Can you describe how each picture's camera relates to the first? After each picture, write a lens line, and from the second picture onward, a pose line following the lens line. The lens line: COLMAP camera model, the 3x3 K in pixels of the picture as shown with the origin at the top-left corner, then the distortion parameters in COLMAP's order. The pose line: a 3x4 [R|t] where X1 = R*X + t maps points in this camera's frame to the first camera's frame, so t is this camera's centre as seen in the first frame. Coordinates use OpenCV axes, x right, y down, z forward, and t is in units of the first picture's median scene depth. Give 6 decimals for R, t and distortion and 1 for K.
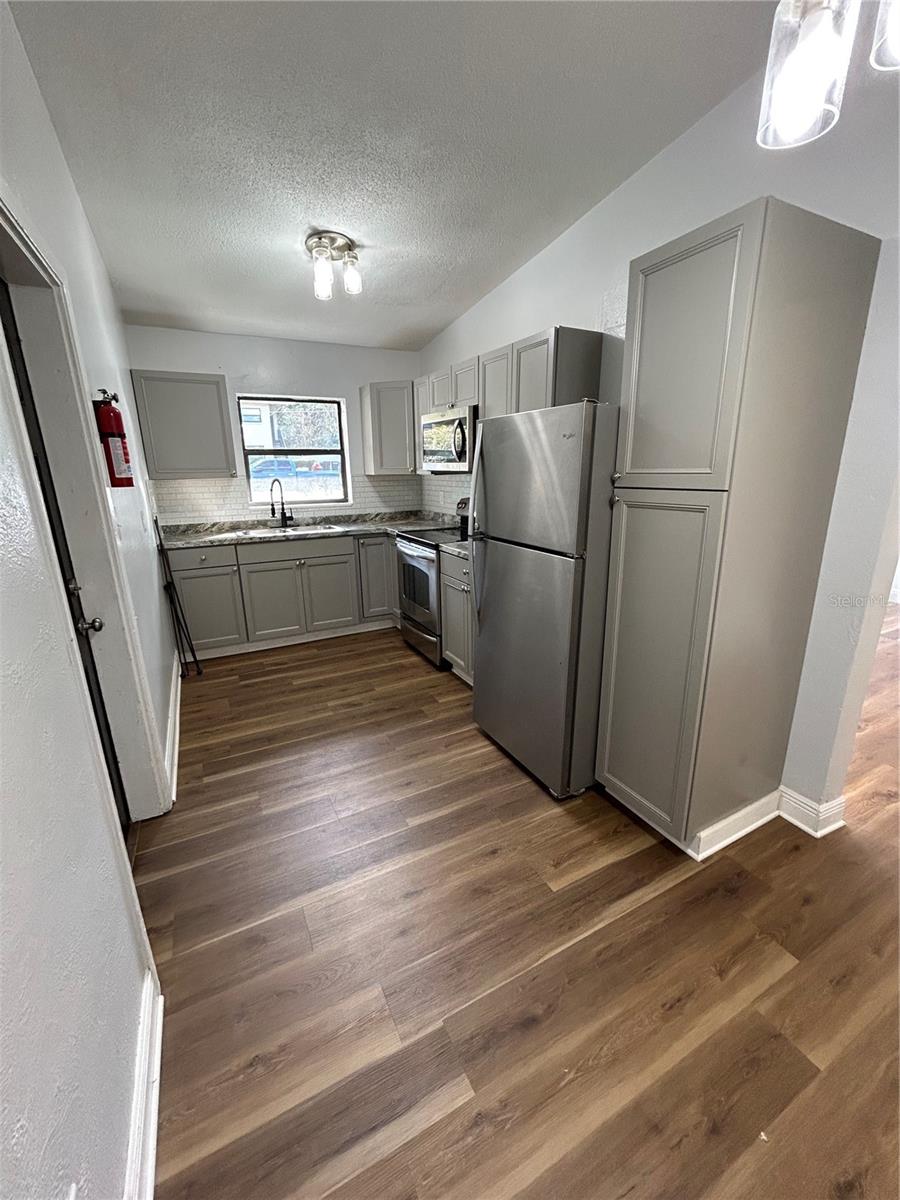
lens RADIAL K [[485.7, 0, 450.1], [0, 485.7, 599.0], [0, 0, 1]] dist [-0.001288, 0.001634]
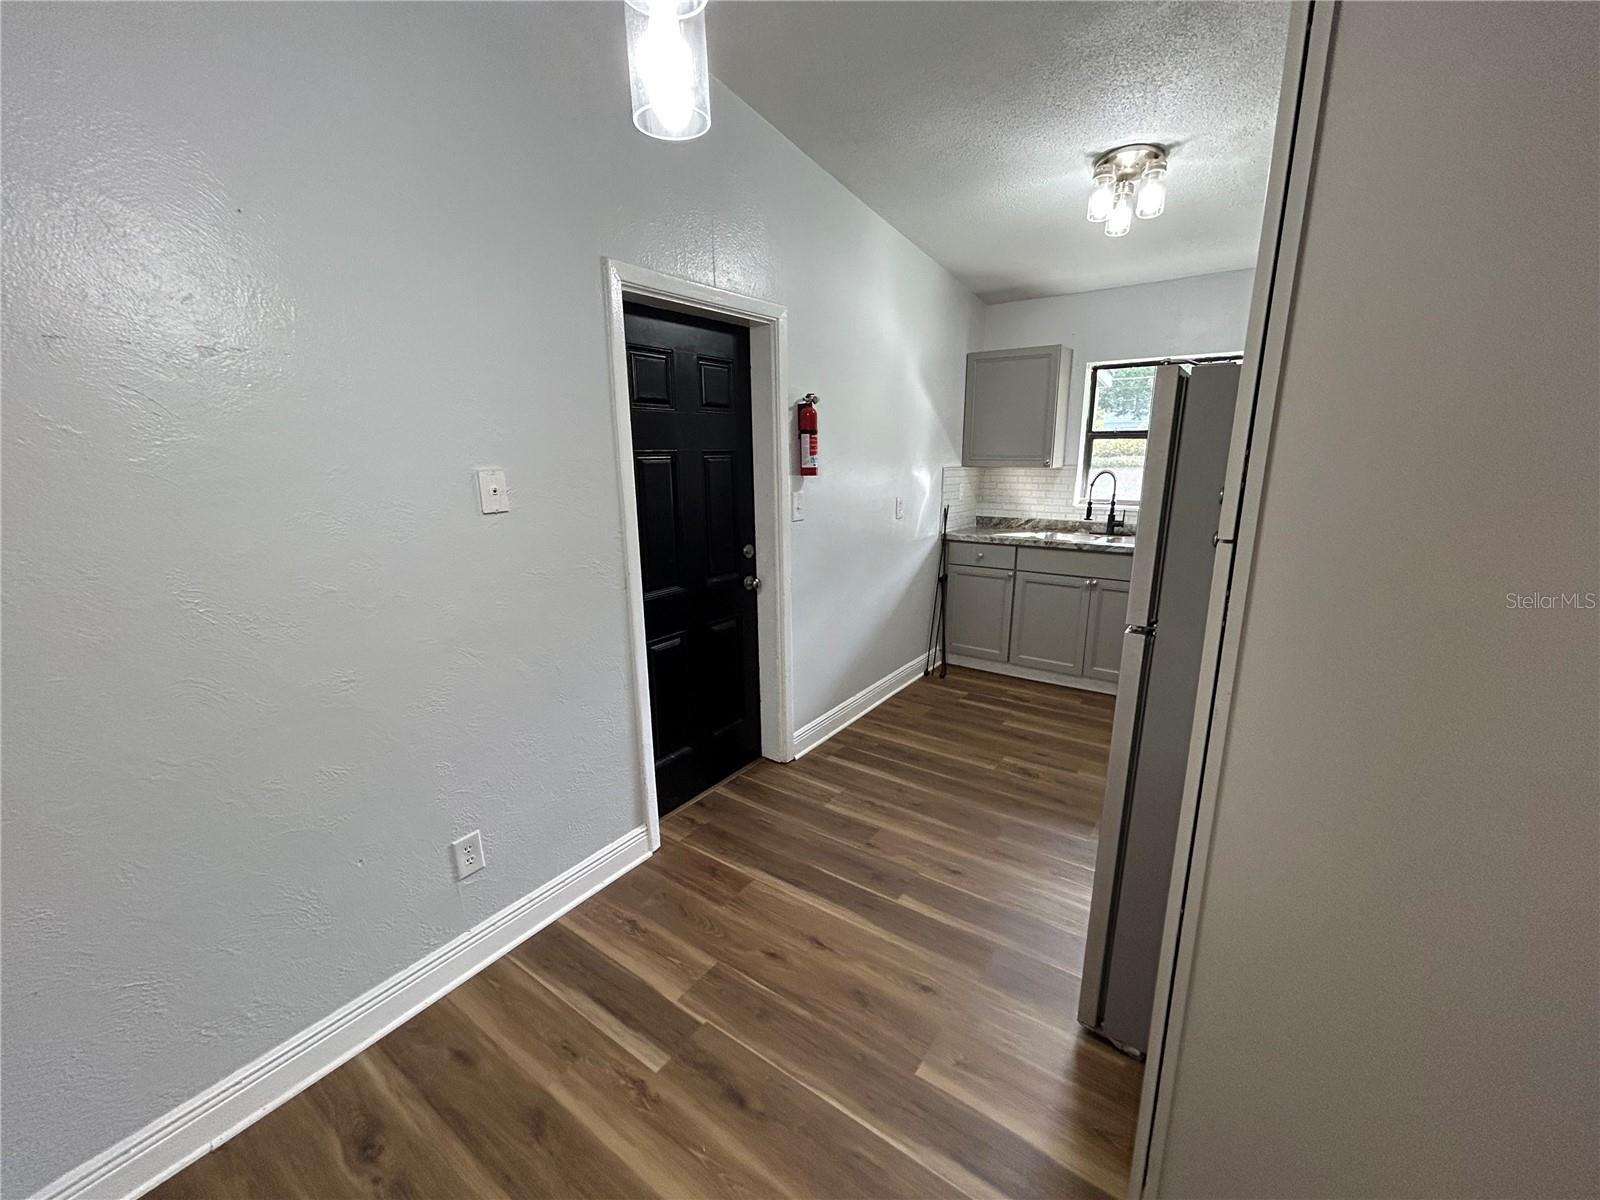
lens RADIAL K [[647.7, 0, 798.5], [0, 647.7, 600.5], [0, 0, 1]] dist [-0.001288, 0.001634]
pose [[0.456706, 0.211392, -0.864137, 0.507450], [-0.235574, 0.965420, 0.111665, -0.077074], [0.857860, 0.152570, 0.490712, 0.186574]]
